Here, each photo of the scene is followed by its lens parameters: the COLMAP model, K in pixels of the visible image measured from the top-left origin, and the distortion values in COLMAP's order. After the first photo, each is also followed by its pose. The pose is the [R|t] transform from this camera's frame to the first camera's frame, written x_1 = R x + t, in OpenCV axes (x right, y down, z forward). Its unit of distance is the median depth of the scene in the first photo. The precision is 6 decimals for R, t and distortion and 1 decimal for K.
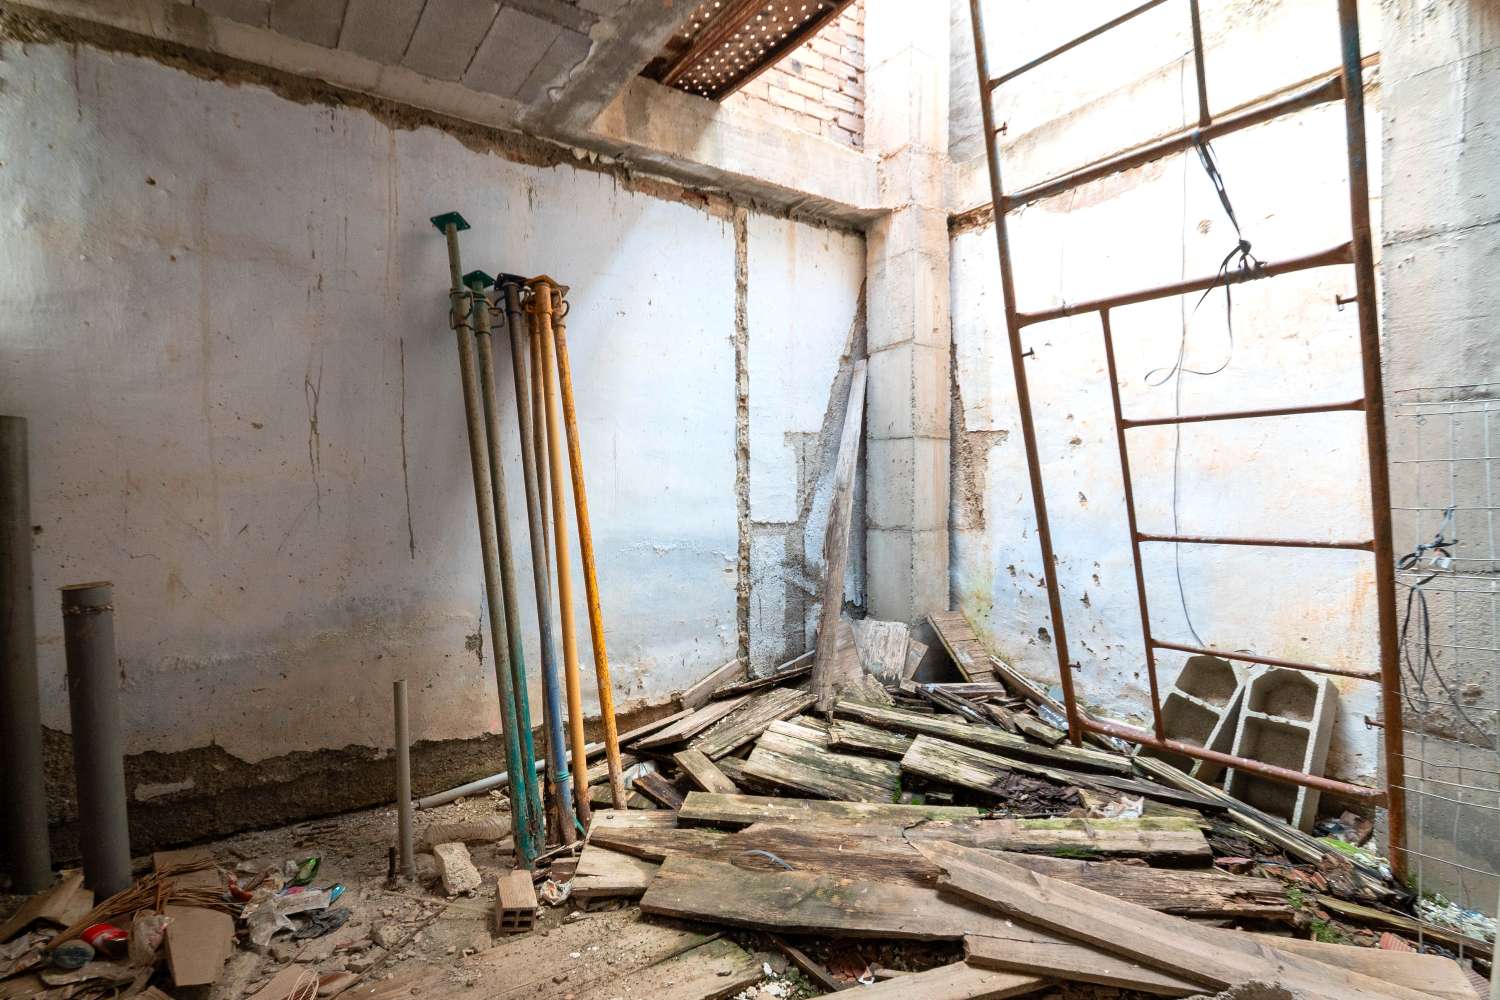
lens RADIAL K [[719.9, 0, 752.3], [0, 719.9, 505.5], [0, 0, 1]] dist [-0.021779, -0.004067]
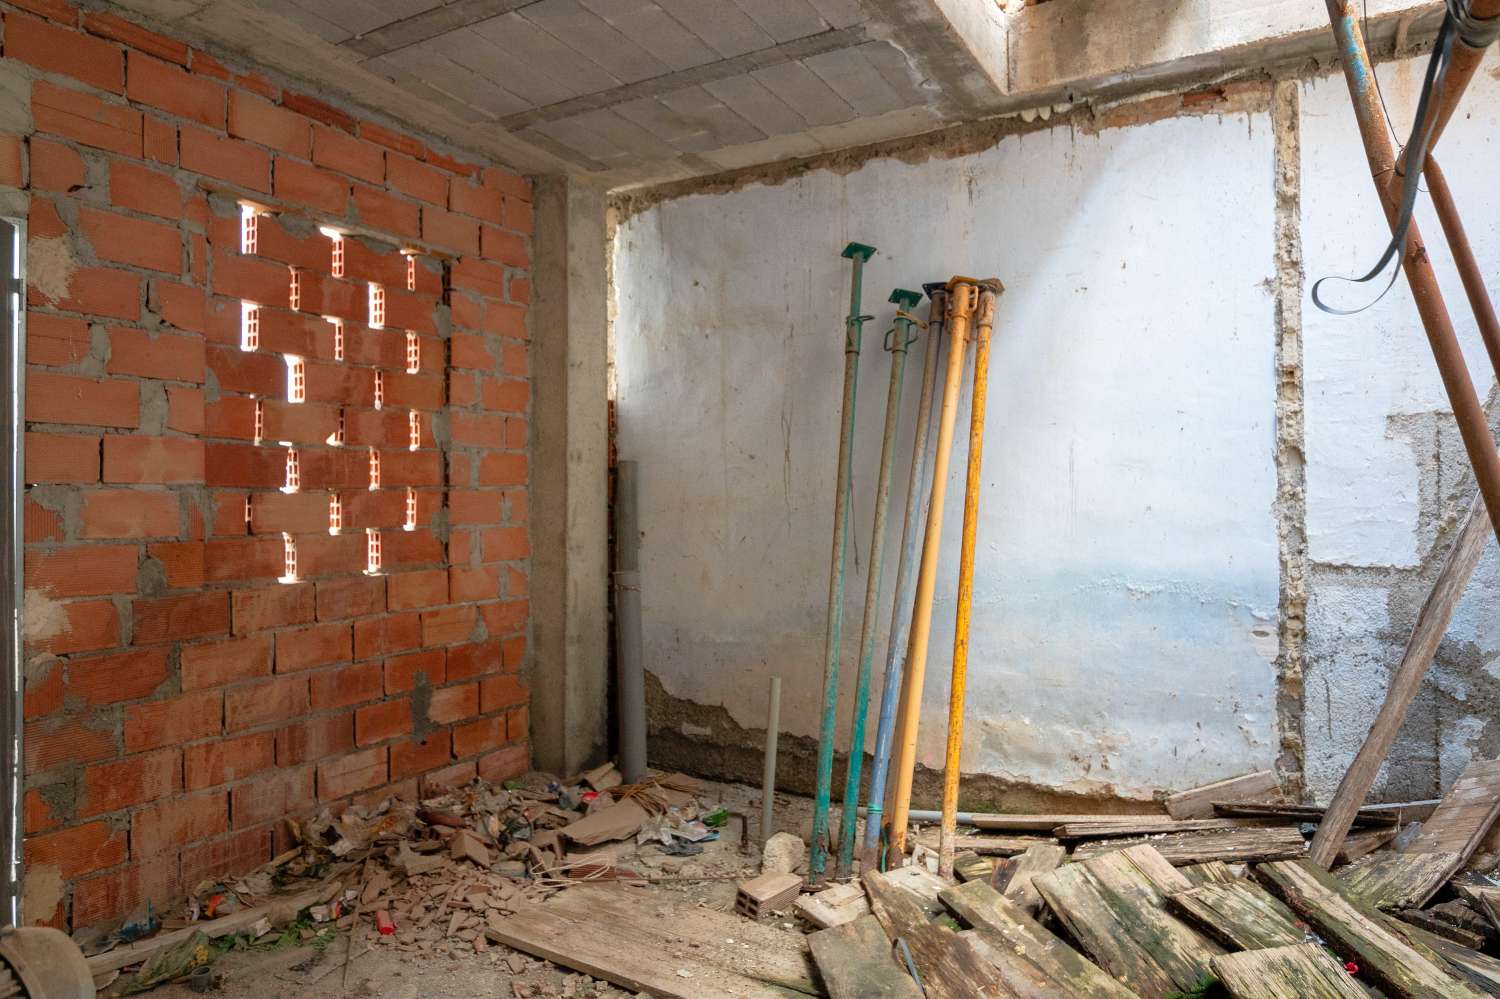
lens RADIAL K [[928.3, 0, 751.0], [0, 928.3, 499.6], [0, 0, 1]] dist [-0.009953, -0.005795]
pose [[0.438090, -0.002302, -0.898928, 0.586306], [-0.021549, 0.999682, -0.013062, -0.012558], [0.898673, 0.025094, 0.437901, 0.223877]]
